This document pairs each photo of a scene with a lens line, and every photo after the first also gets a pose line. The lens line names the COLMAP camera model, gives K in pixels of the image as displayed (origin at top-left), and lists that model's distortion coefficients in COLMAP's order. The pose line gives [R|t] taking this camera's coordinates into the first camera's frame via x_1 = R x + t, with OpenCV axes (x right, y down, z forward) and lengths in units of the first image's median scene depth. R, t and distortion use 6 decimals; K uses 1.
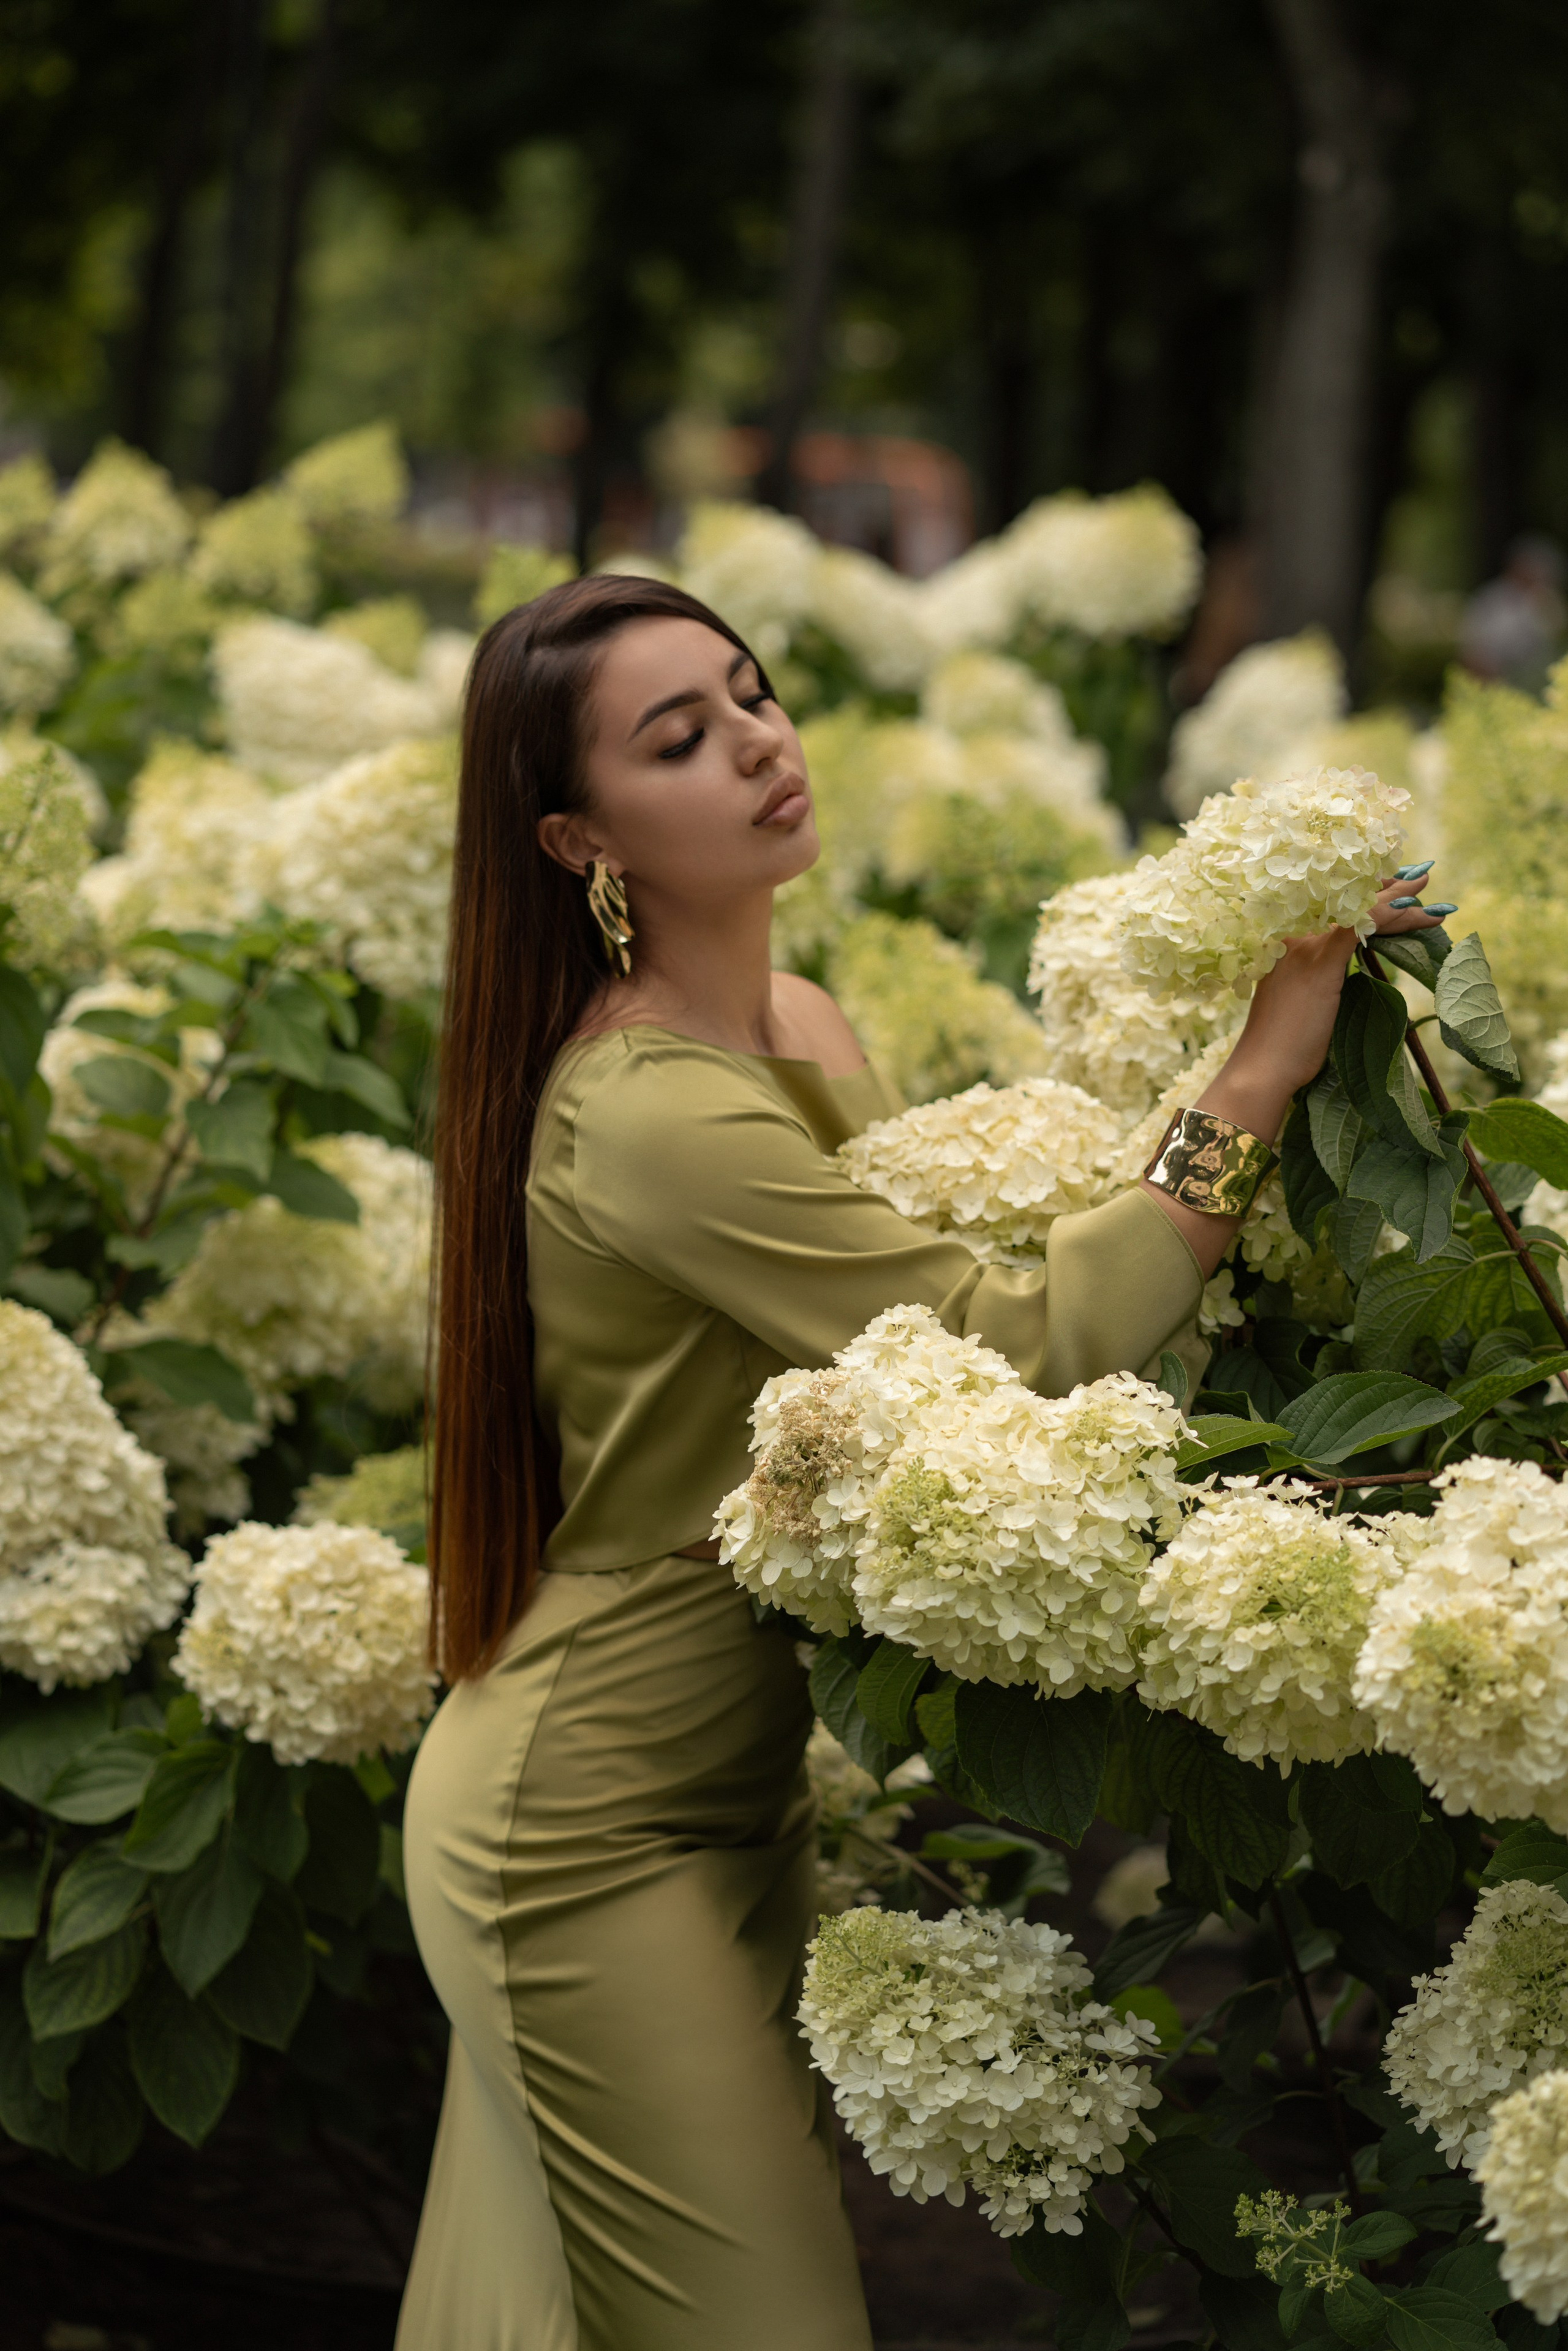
lens RADIAL K [[5674.4, 0, 784.0], [0, 5674.4, 1175.5], [0, 0, 1]] dist [-0.100101, -0.372678]
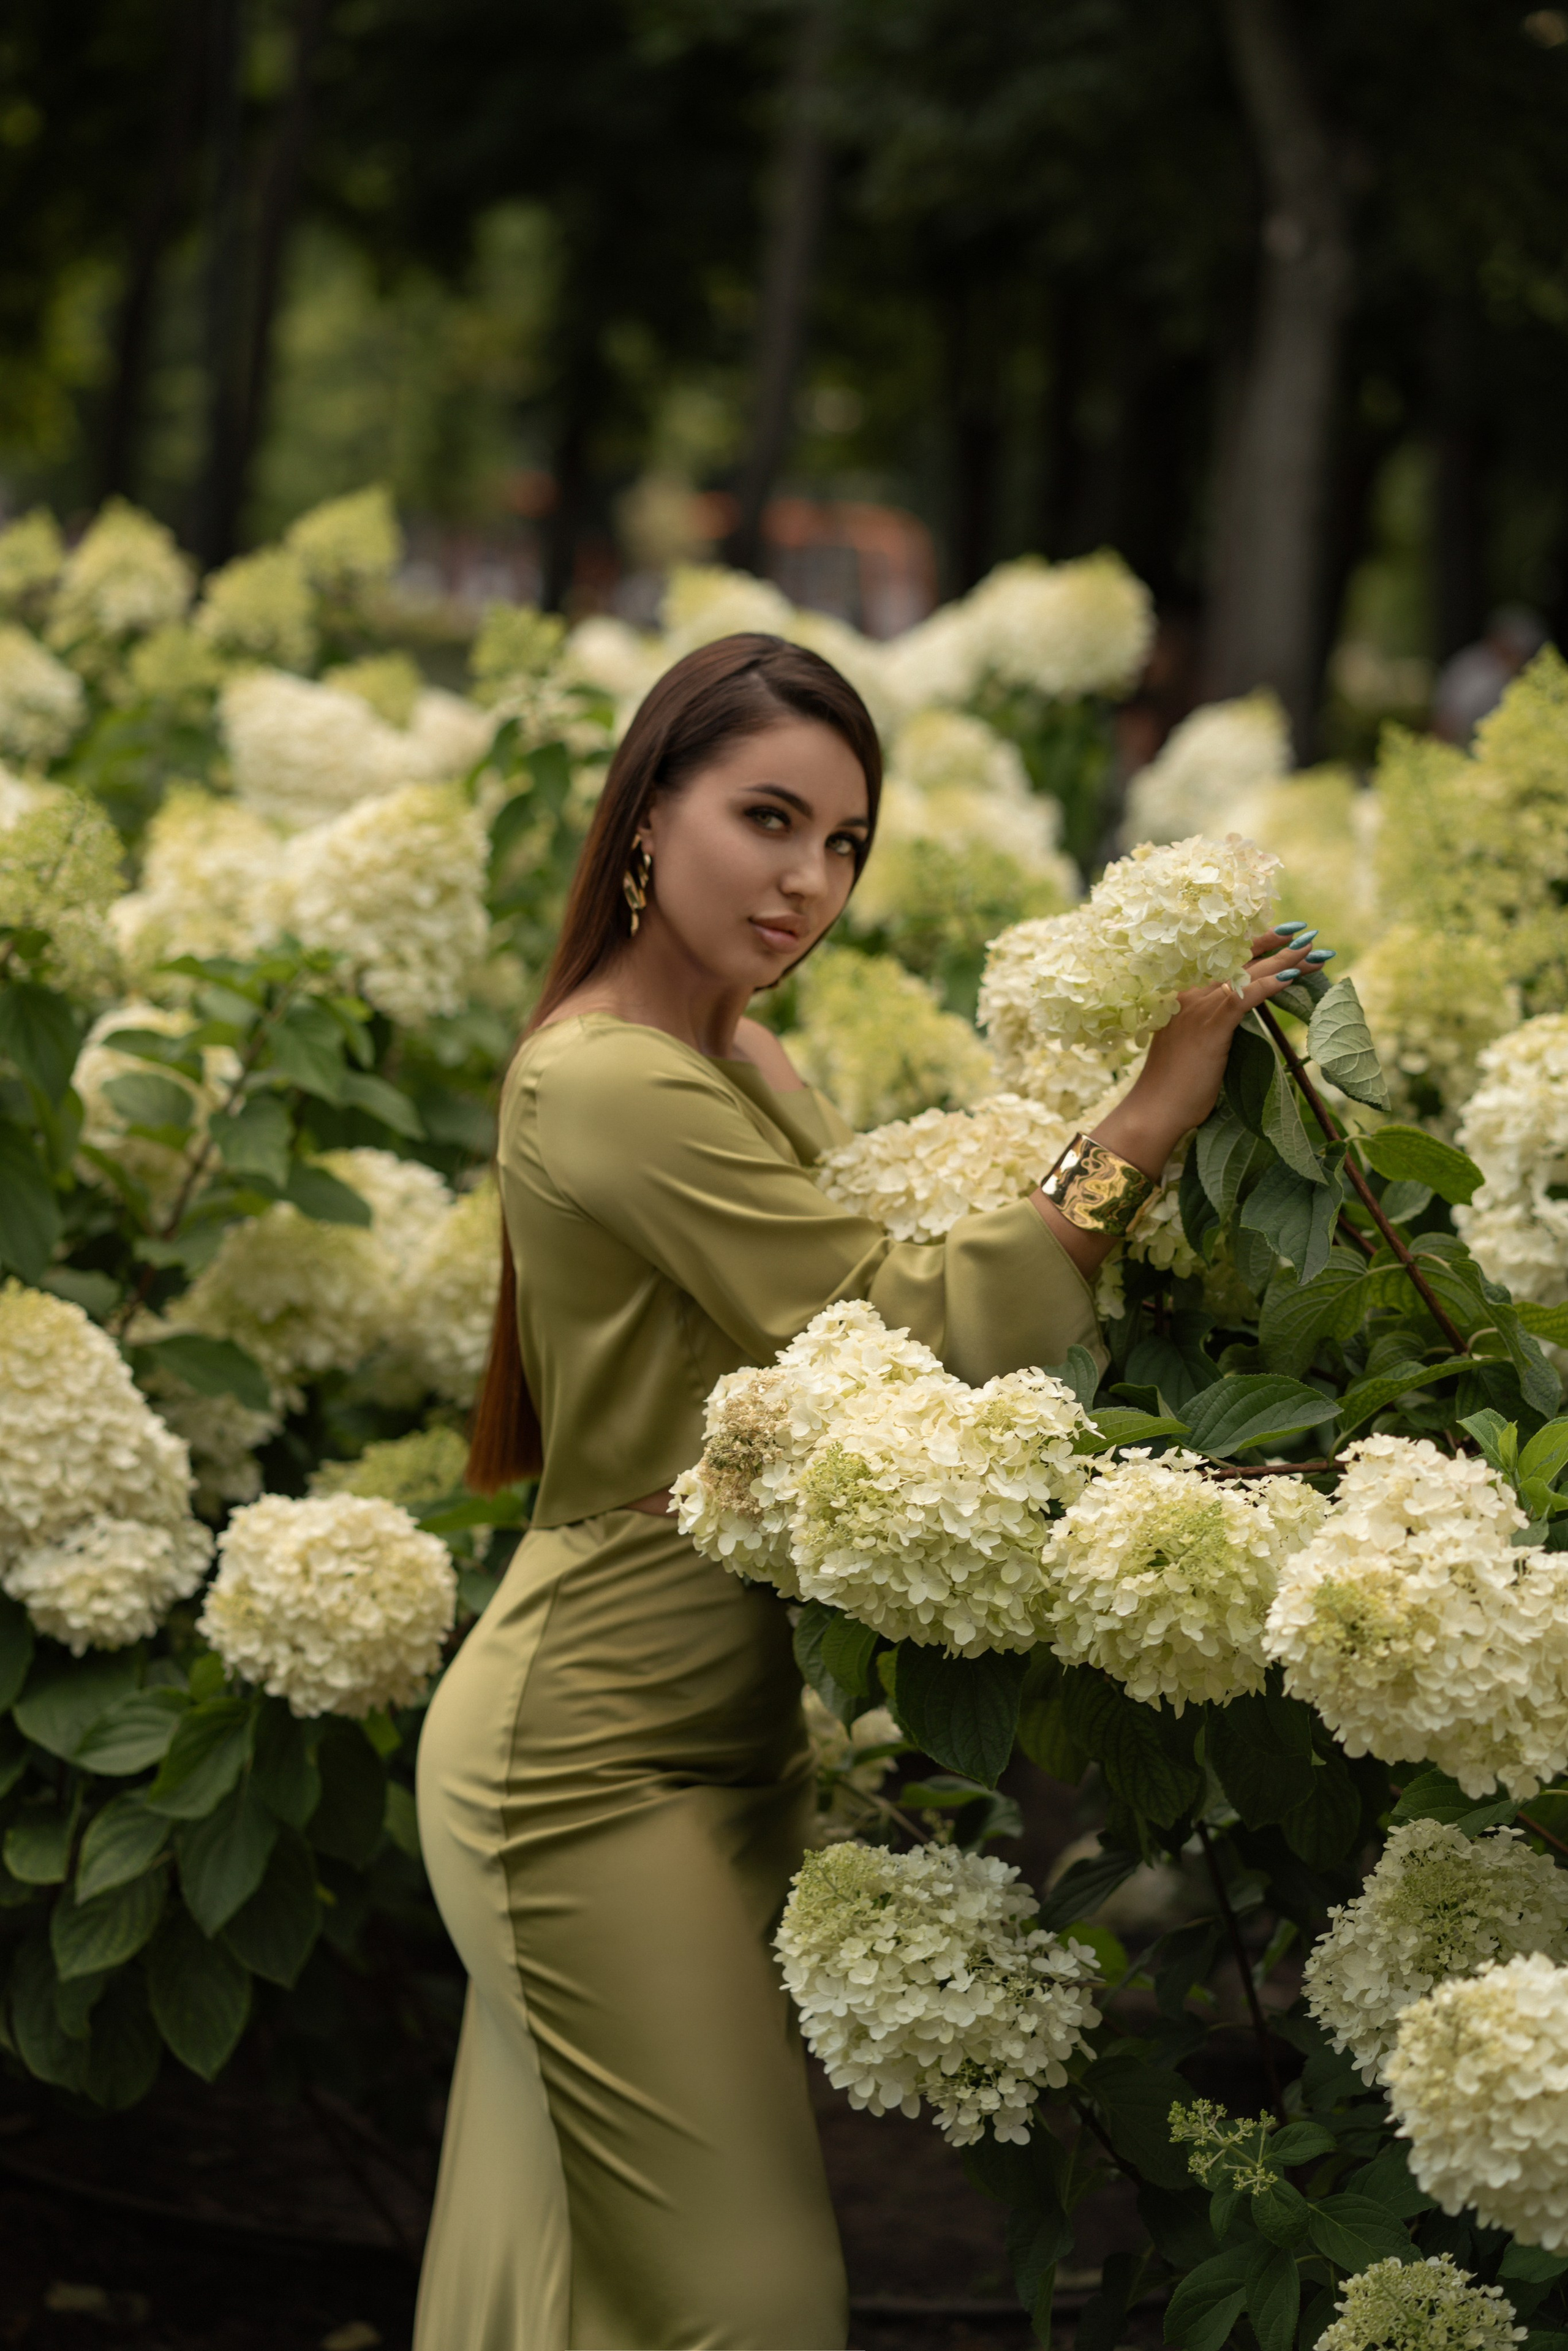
lens RADIAL K [[5798.6, 0, 783.7], [0, 5798.6, 1215.6], [0, 0, 1]] dist [0.379605, -0.113306]
pose [[0.999966, 0.004618, 0.006873, -0.003042], [-0.004566, 0.999961, -0.007609, 0.014914], [-0.006908, 0.007578, 0.999947, -0.121497]]
